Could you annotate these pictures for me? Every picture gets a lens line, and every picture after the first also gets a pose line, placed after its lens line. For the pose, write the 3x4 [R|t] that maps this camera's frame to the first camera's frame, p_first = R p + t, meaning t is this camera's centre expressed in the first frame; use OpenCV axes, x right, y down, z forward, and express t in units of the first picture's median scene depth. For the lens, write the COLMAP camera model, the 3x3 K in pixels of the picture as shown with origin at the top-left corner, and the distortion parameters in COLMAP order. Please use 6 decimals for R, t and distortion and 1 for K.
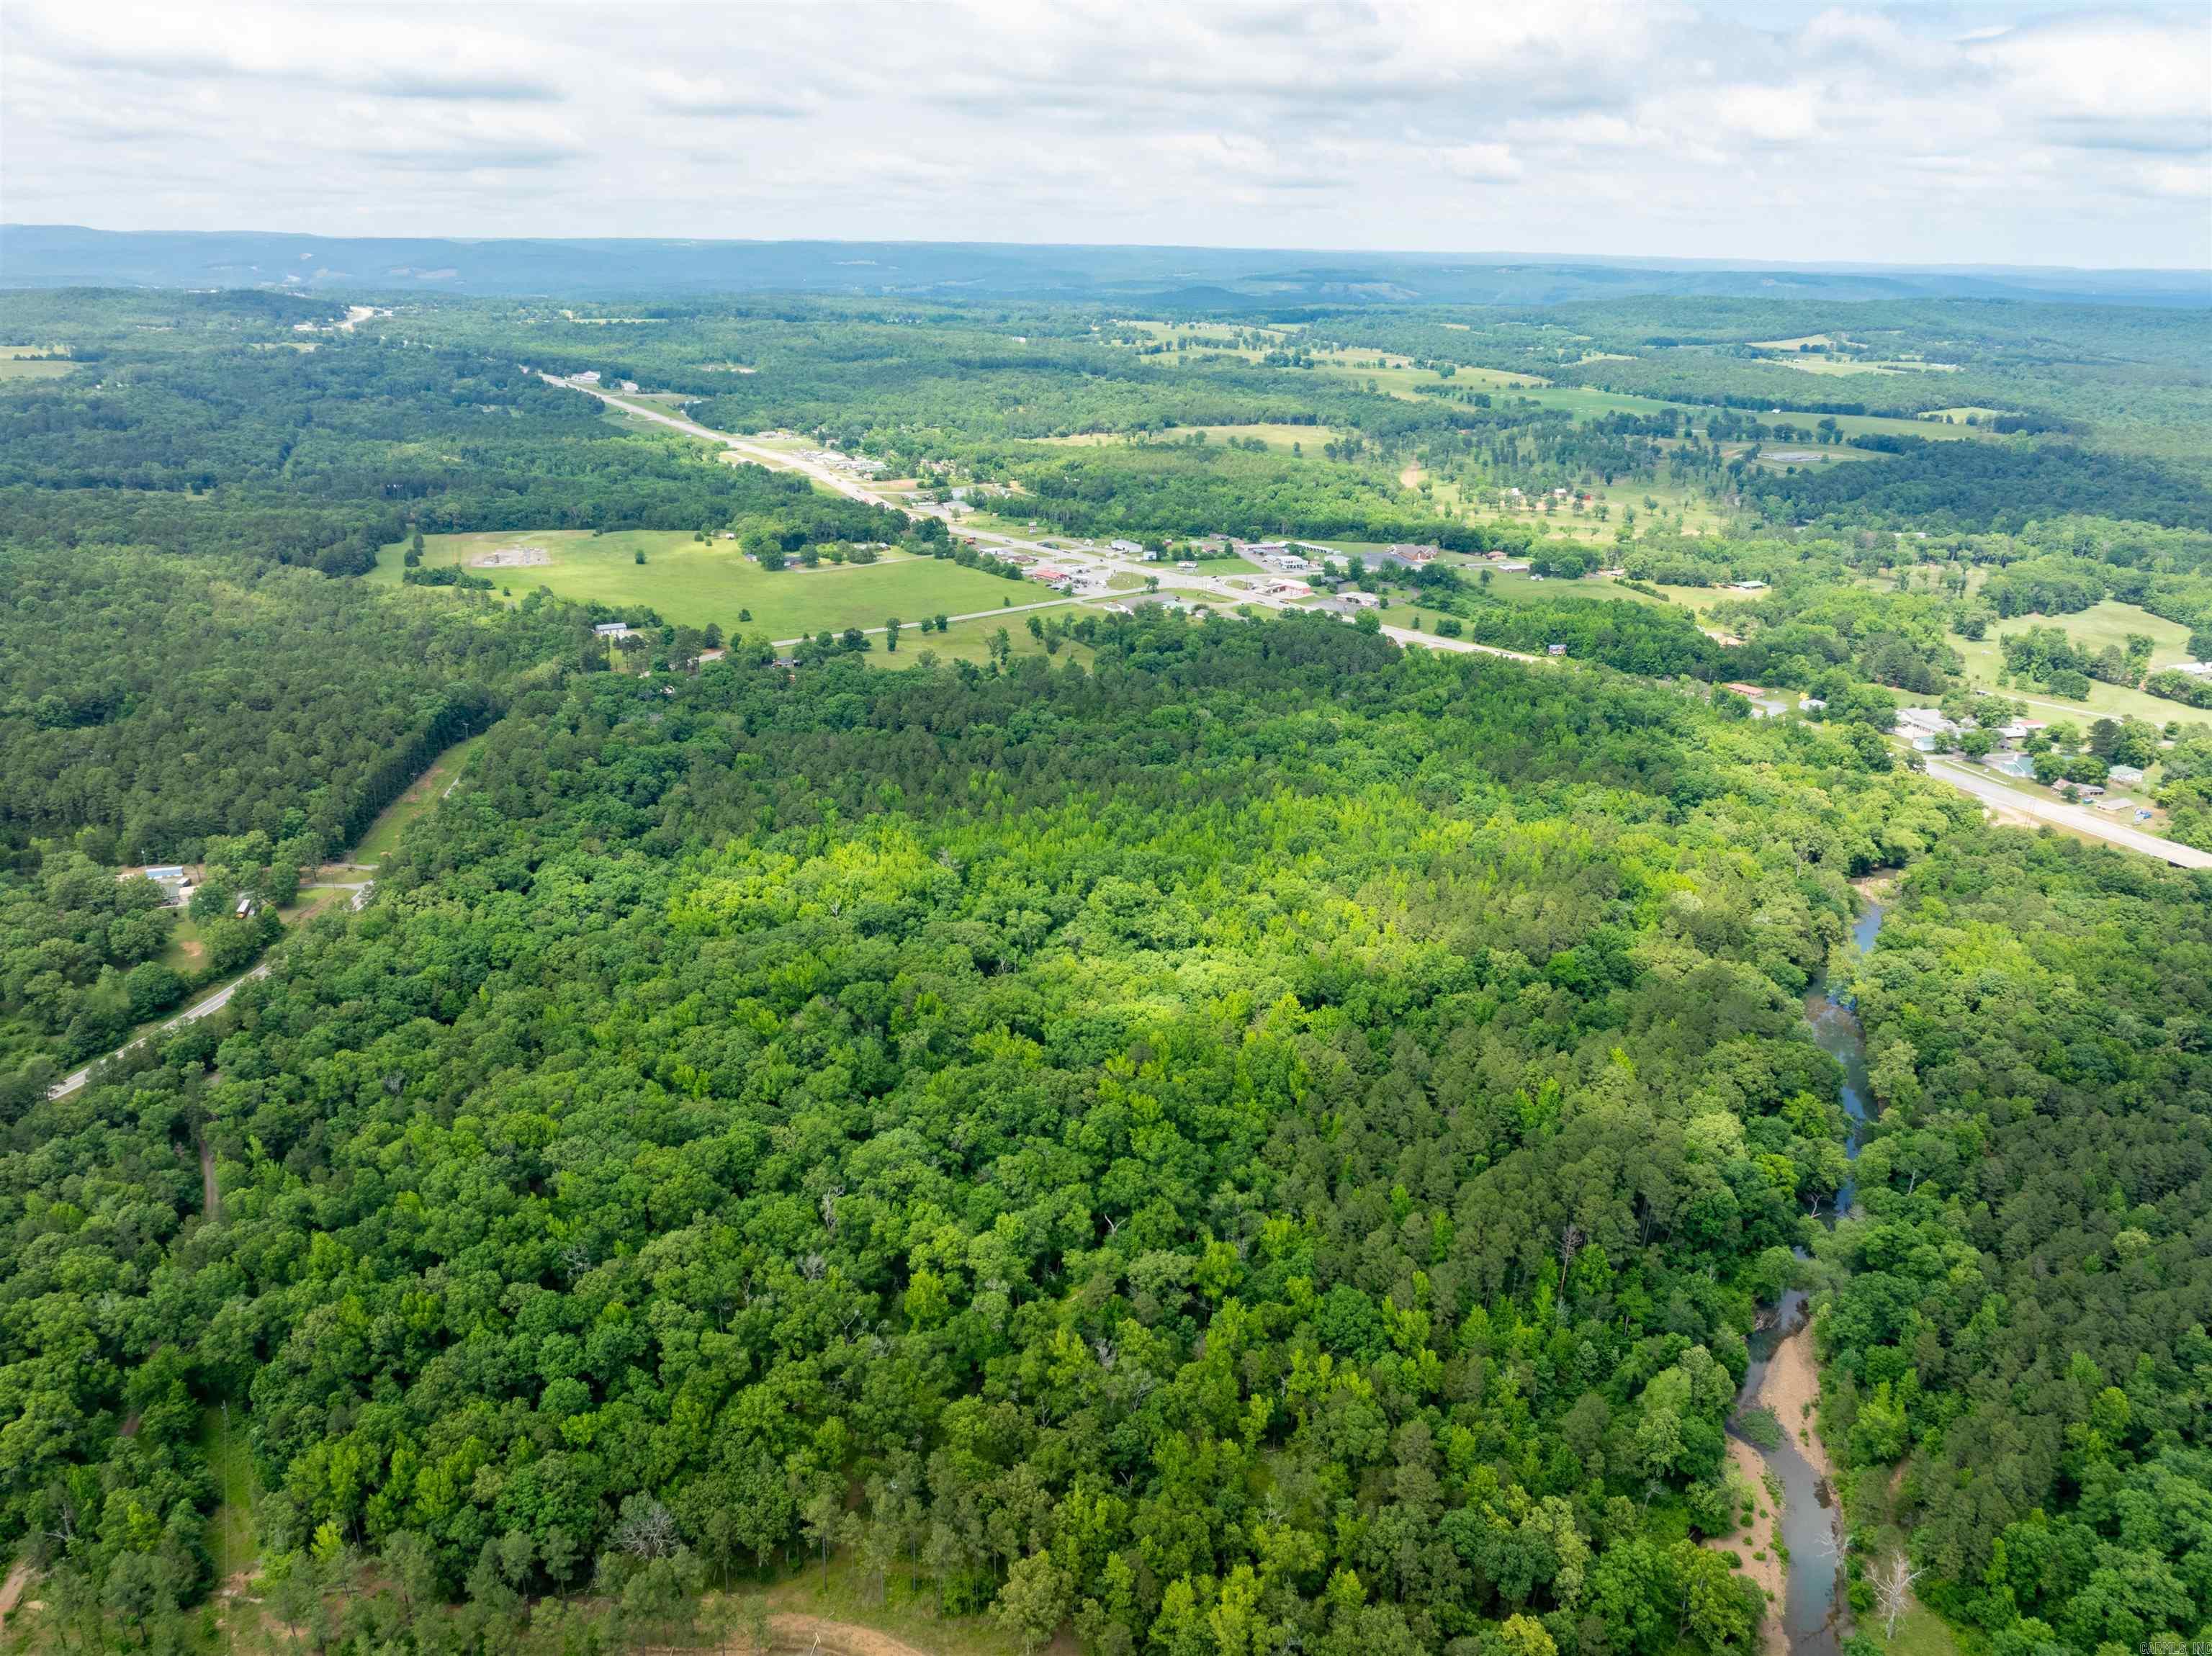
lens RADIAL K [[1531.9, 0, 1106.0], [0, 1531.9, 828.0], [0, 0, 1]] dist [-0.044860, 0.032737]
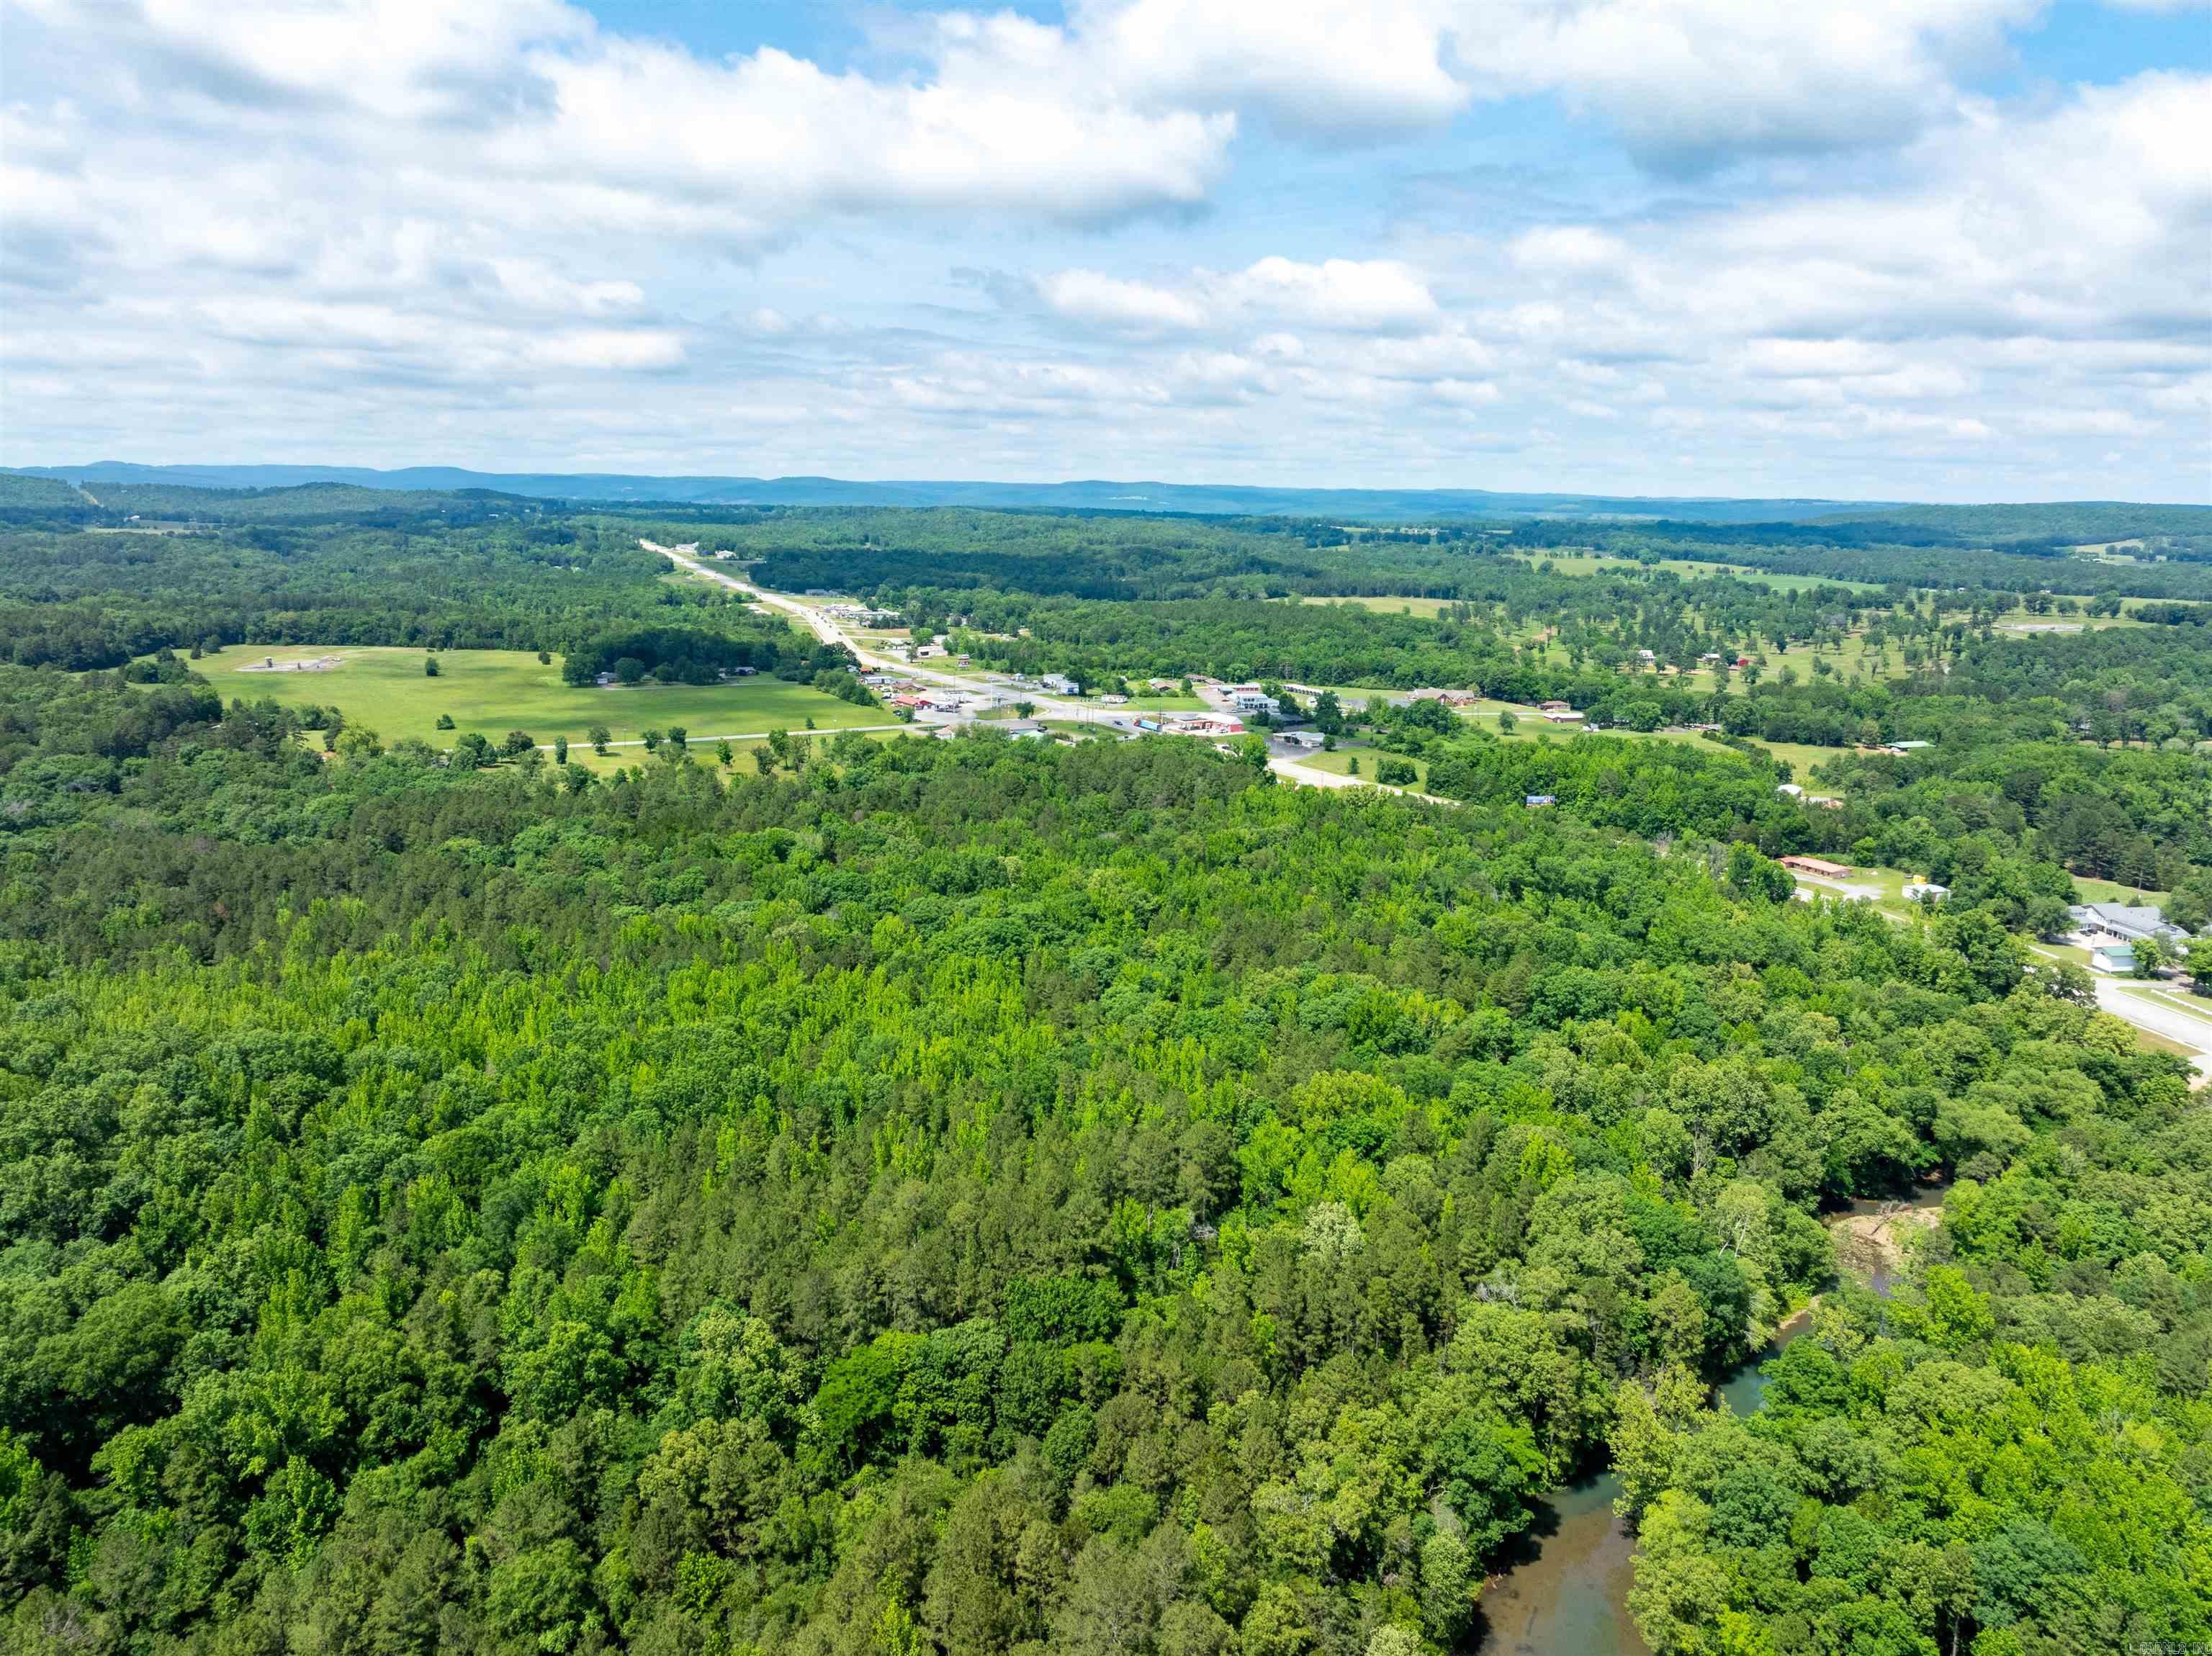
lens RADIAL K [[1552.0, 0, 1111.9], [0, 1552.0, 820.9], [0, 0, 1]] dist [-0.020946, 0.002899]
pose [[0.984280, 0.039755, -0.172080, 0.323142], [-0.066000, 0.986542, -0.149596, 0.003589], [0.163817, 0.158601, 0.973658, 0.452200]]
